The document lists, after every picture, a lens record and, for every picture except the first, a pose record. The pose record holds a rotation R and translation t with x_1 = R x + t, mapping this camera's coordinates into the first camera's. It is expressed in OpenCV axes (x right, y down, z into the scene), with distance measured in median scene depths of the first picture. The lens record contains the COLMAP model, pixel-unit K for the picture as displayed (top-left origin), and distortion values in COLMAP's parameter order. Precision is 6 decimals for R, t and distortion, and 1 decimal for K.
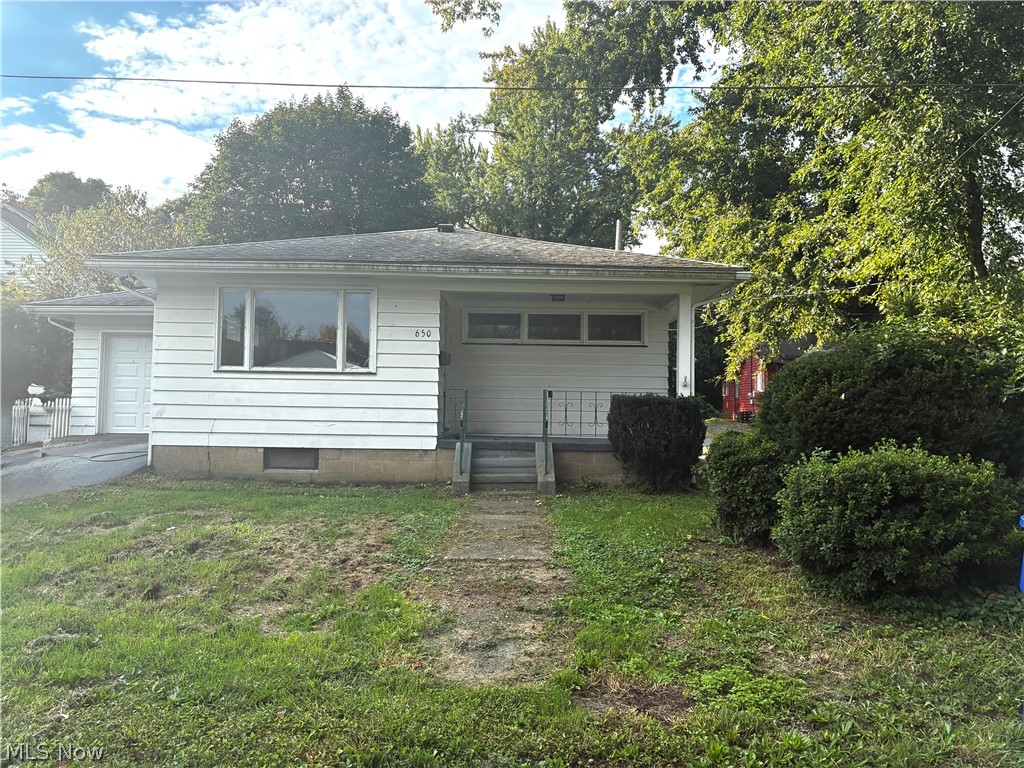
lens RADIAL K [[788.4, 0, 511.3], [0, 788.4, 381.0], [0, 0, 1]] dist [0.047126, -0.036831]
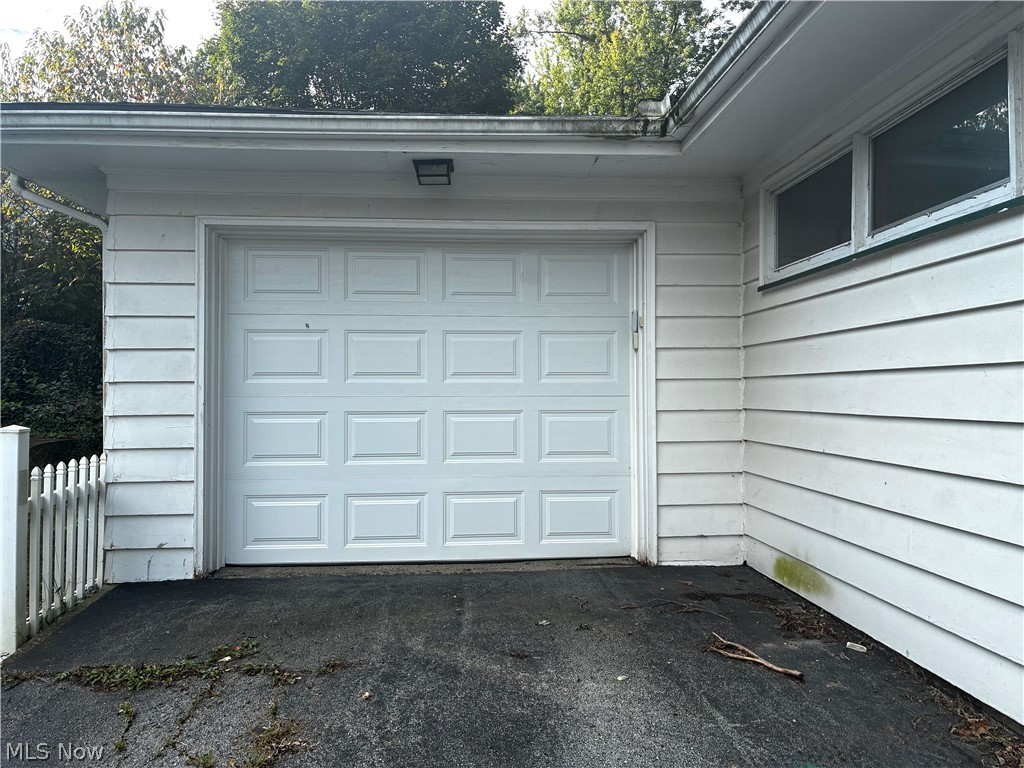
lens RADIAL K [[788.4, 0, 513.6], [0, 788.4, 386.5], [0, 0, 1]] dist [0.047126, -0.036831]
pose [[0.996821, -0.011650, 0.078823, -0.608007], [0.008744, 0.999273, 0.037112, -0.017446], [-0.079198, -0.036305, 0.996198, 0.999212]]
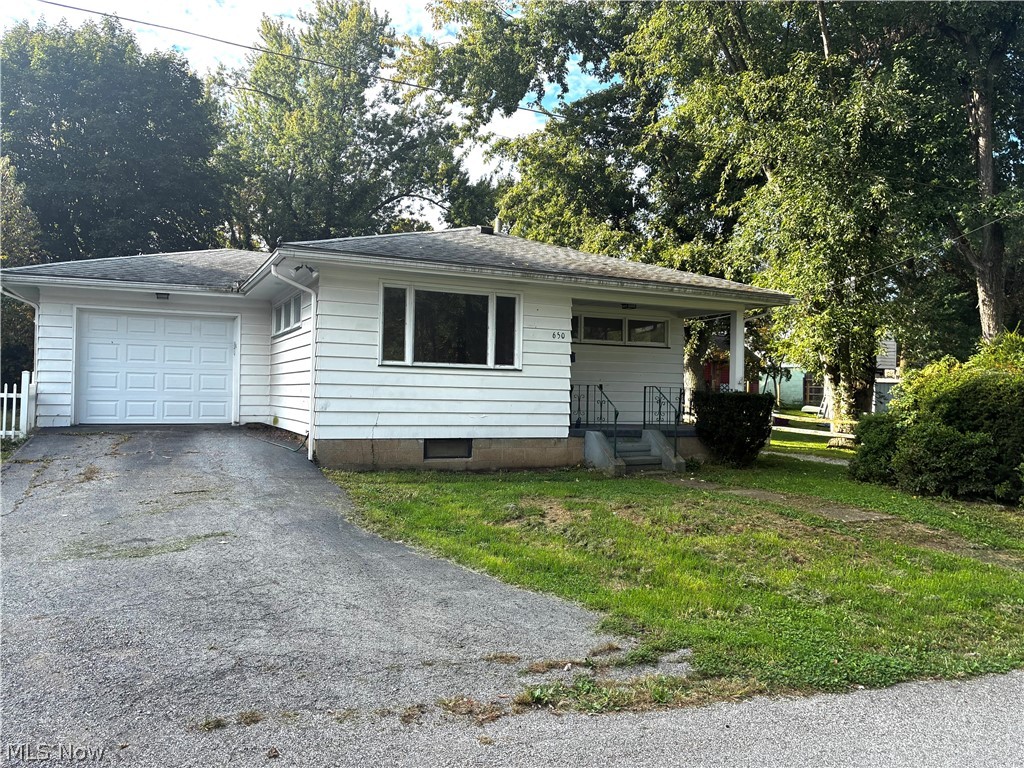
lens RADIAL K [[788.4, 0, 527.9], [0, 788.4, 386.1], [0, 0, 1]] dist [0.047126, -0.036831]
pose [[0.899385, 0.006883, 0.437103, -0.644948], [-0.024094, 0.999137, 0.033843, -0.024884], [-0.436492, -0.040970, 0.898775, -0.001075]]
